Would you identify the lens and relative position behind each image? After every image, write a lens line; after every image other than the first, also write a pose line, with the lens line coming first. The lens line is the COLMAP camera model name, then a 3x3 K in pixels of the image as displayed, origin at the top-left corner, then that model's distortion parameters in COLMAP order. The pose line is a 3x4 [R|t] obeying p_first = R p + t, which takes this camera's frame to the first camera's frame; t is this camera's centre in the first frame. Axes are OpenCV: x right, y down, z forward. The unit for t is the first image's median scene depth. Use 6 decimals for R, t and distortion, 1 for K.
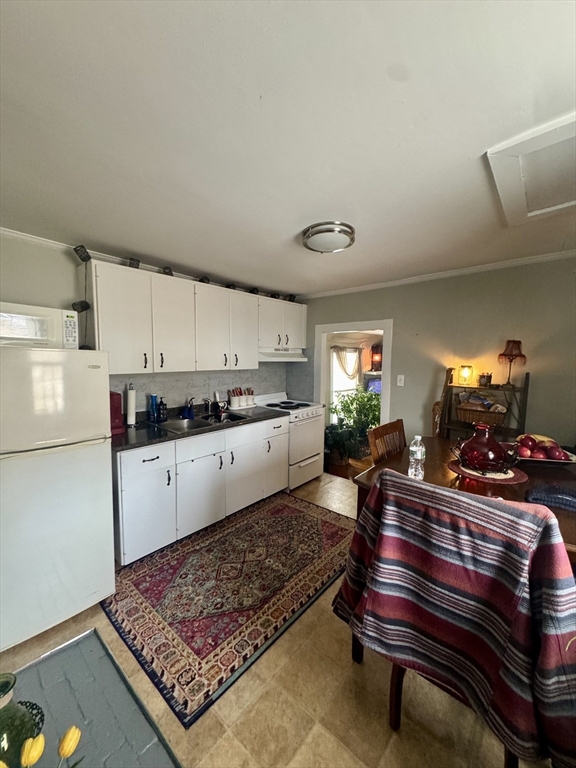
lens RADIAL K [[306.8, 0, 289.7], [0, 306.8, 386.4], [0, 0, 1]] dist [-0.004314, 0.000329]
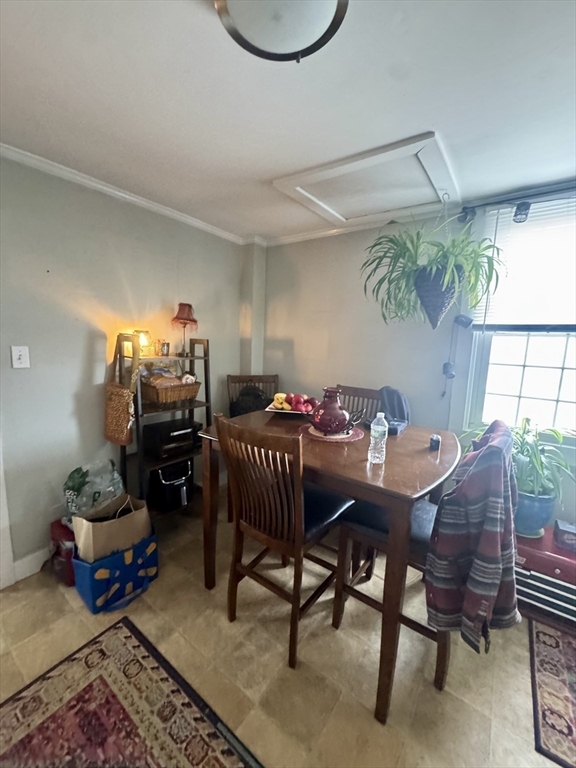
lens RADIAL K [[306.8, 0, 291.5], [0, 306.8, 382.2], [0, 0, 1]] dist [-0.004314, 0.000329]
pose [[-0.083927, -0.158237, 0.983828, -0.269872], [0.053578, 0.985166, 0.163023, -0.055323], [-0.995030, 0.066393, -0.074204, 0.859395]]
